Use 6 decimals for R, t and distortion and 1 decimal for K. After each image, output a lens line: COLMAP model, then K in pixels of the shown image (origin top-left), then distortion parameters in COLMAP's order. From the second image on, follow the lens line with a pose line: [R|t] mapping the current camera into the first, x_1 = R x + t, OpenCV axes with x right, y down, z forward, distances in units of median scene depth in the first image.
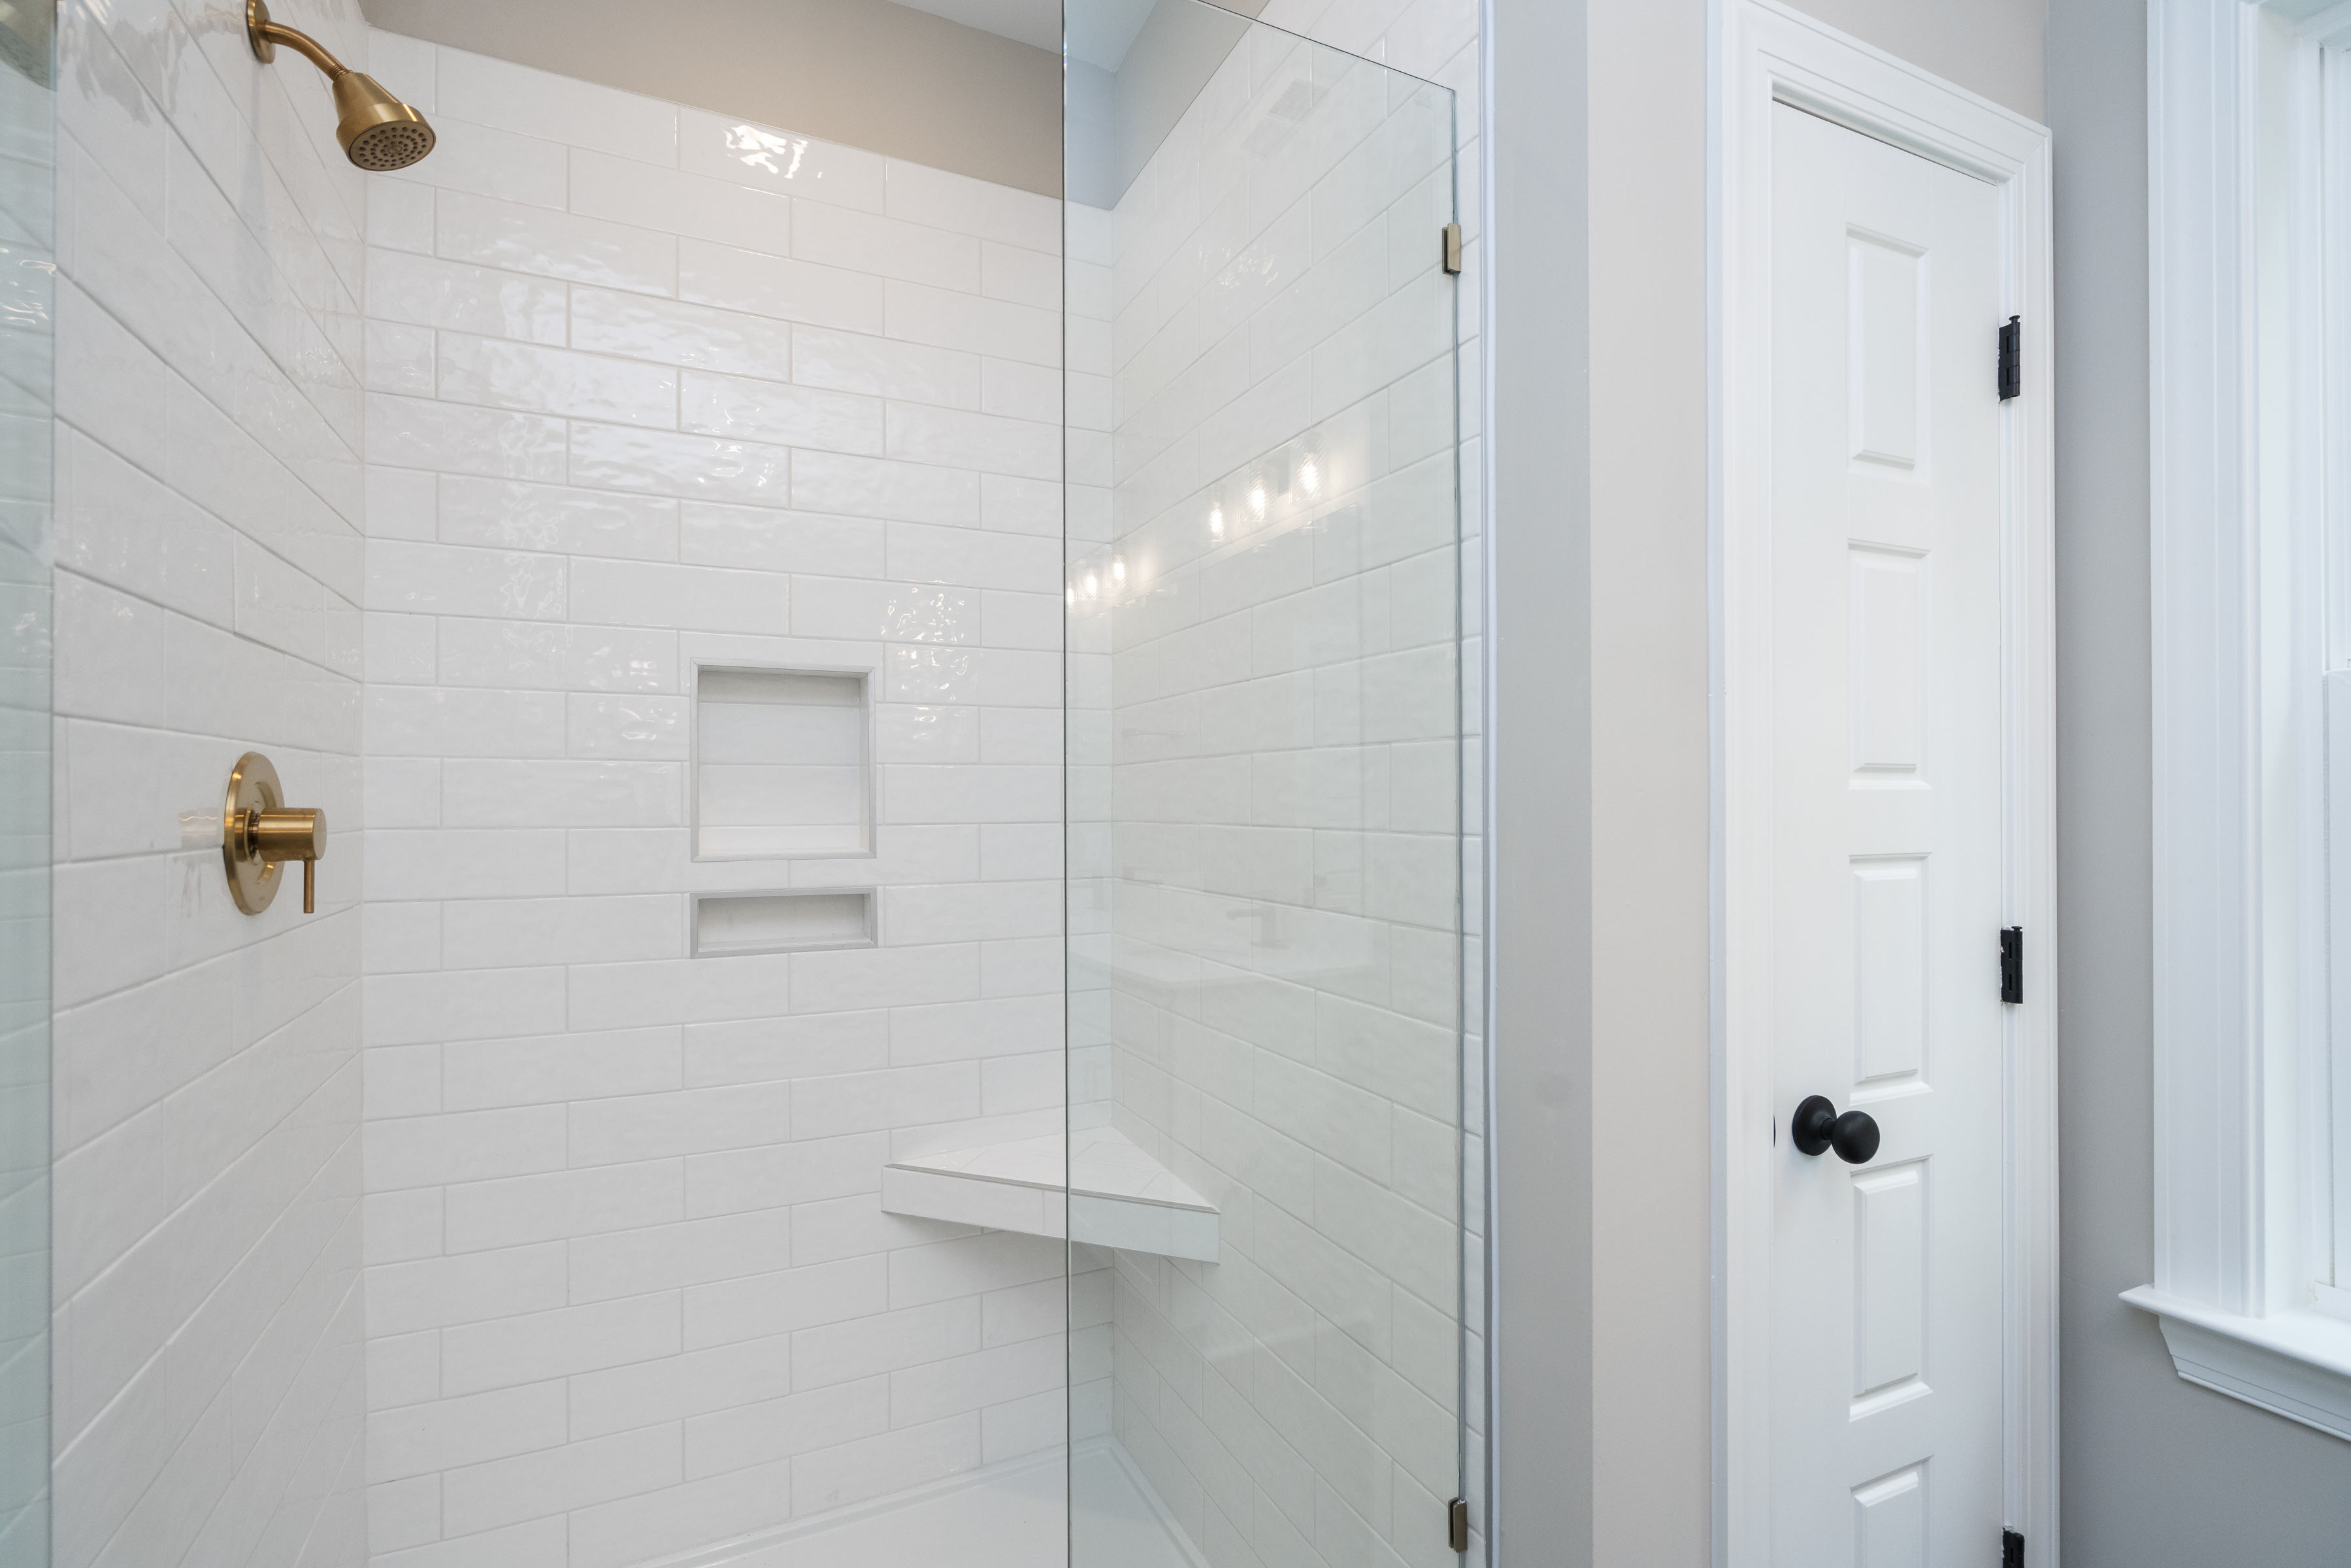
lens RADIAL K [[1061.0, 0, 1214.1], [0, 1061.0, 783.5], [0, 0, 1]] dist [-0.022246, 0.013548]
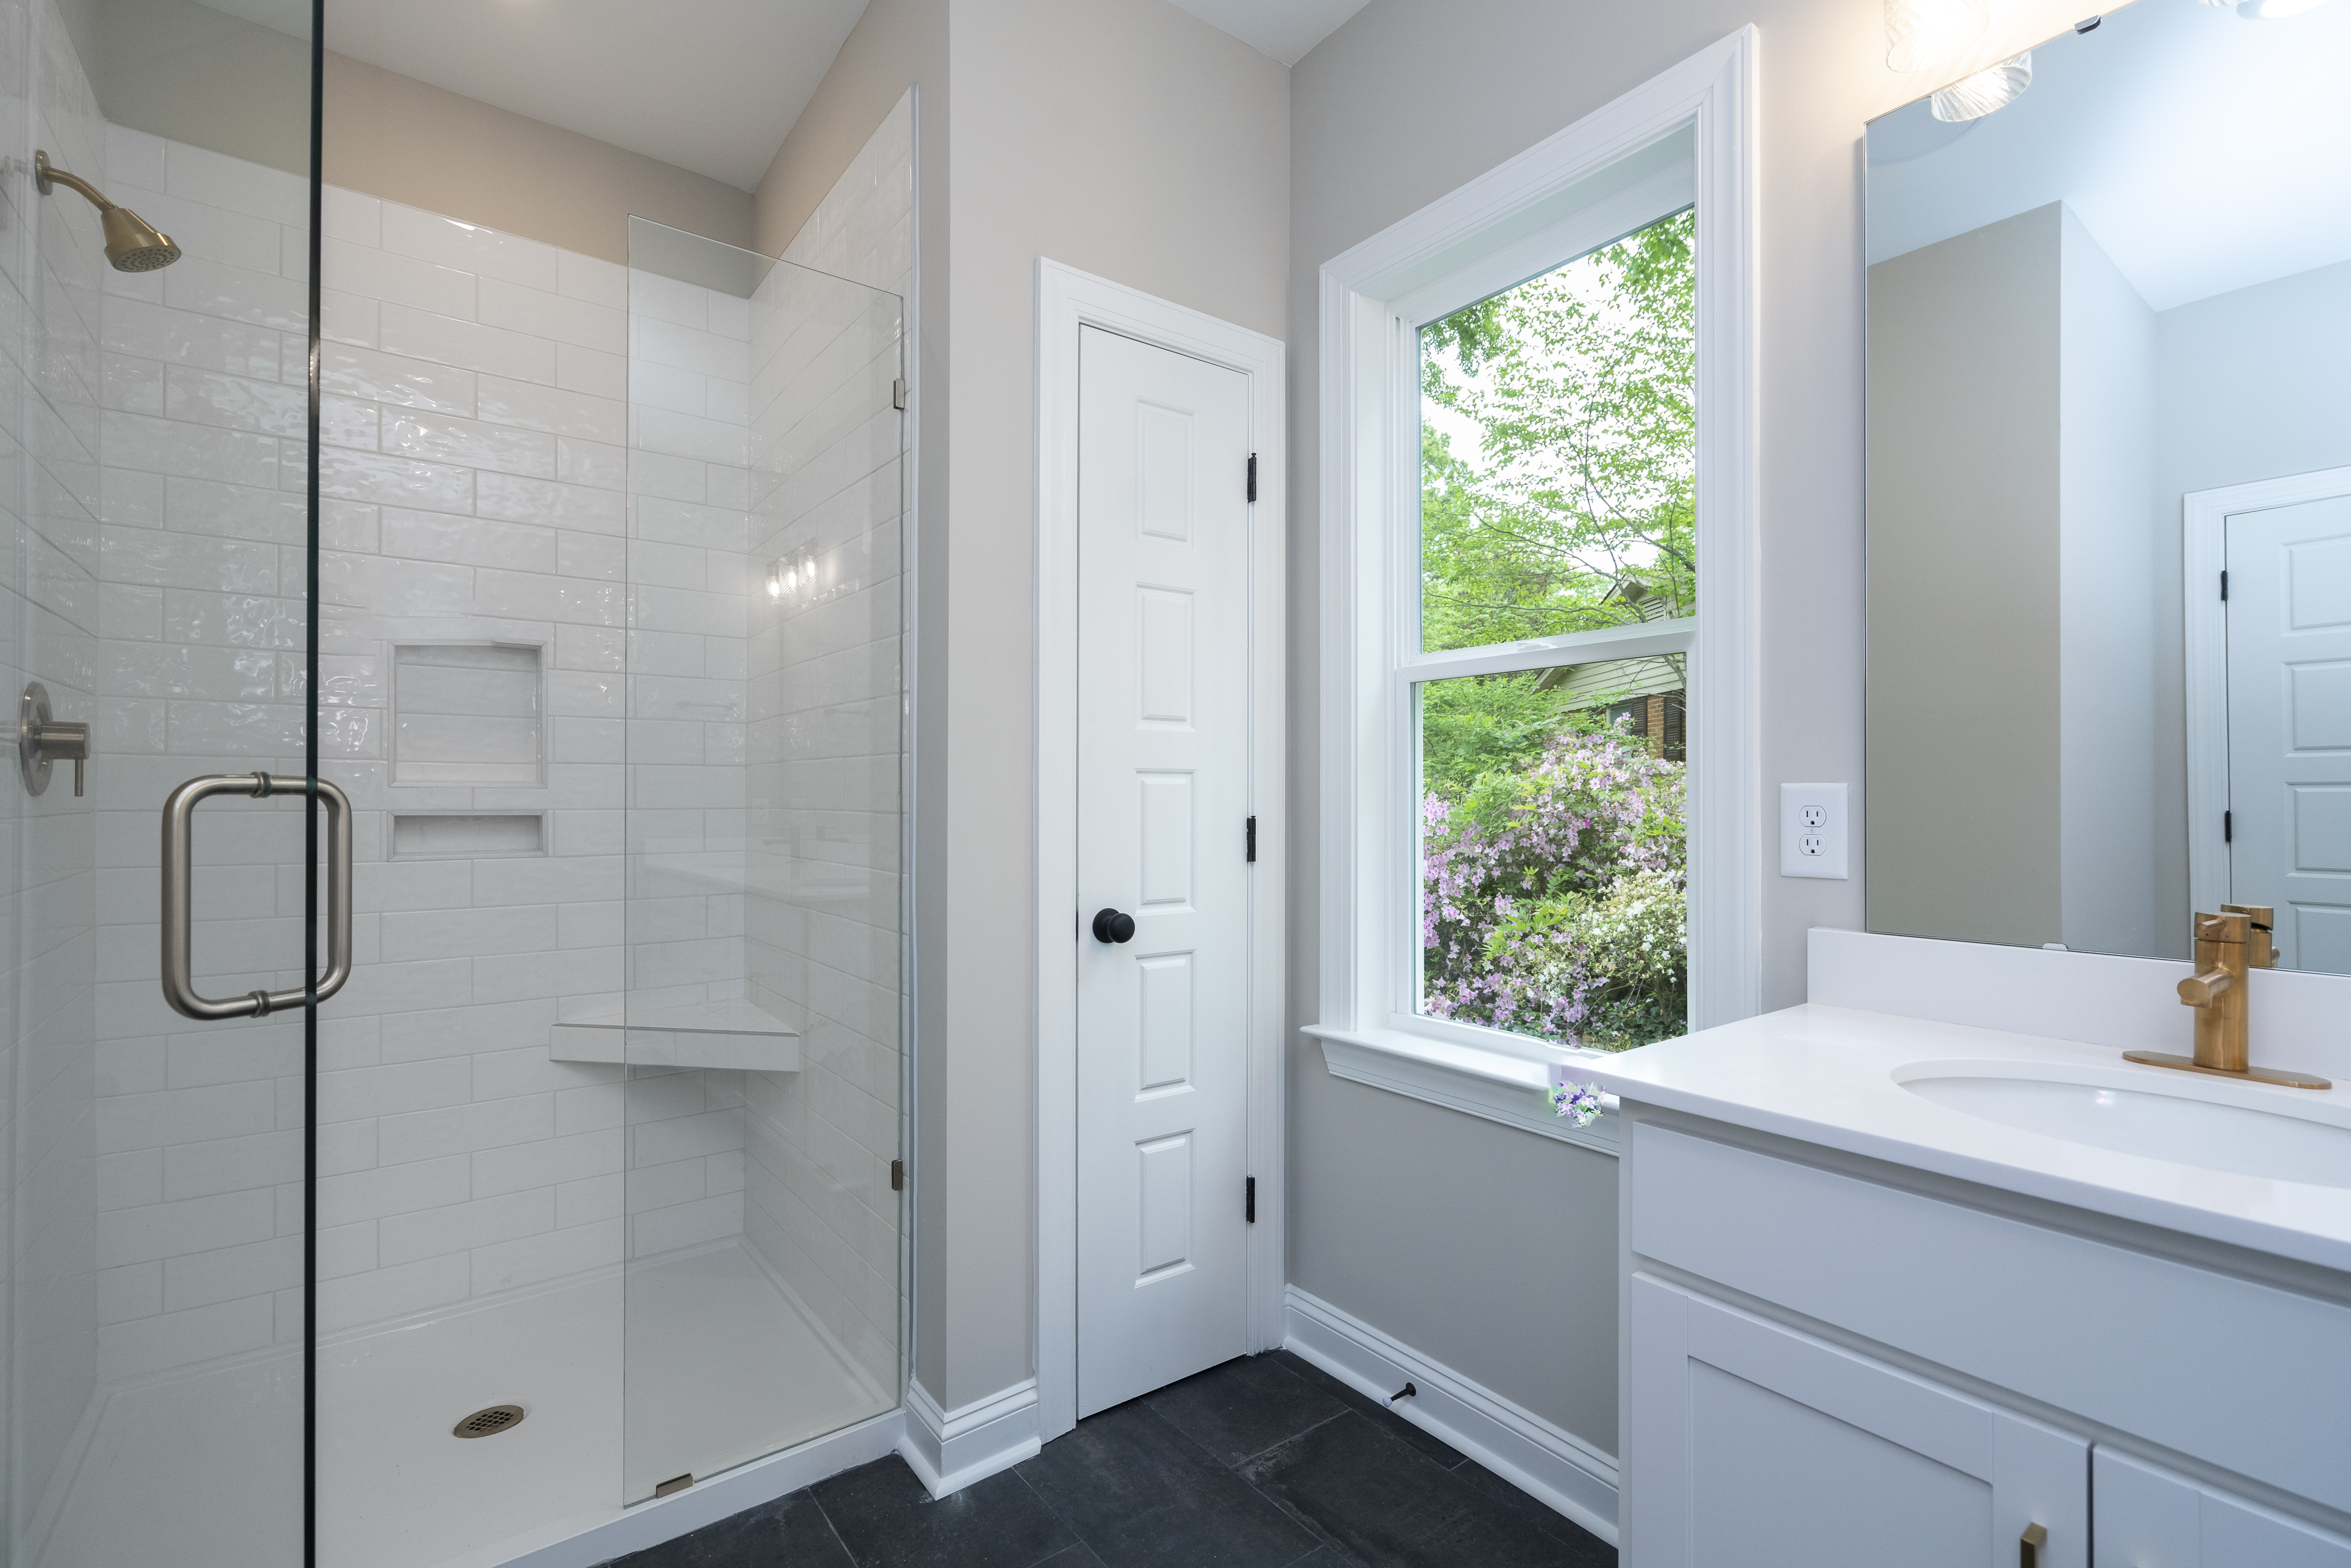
lens RADIAL K [[1052.8, 0, 1183.4], [0, 1052.8, 787.3], [0, 0, 1]] dist [-0.001621, 0.000677]
pose [[0.985433, 0.010909, 0.169716, 0.366790], [-0.012204, 0.999904, 0.006585, 0.080884], [-0.169628, -0.008561, 0.985471, -0.647000]]
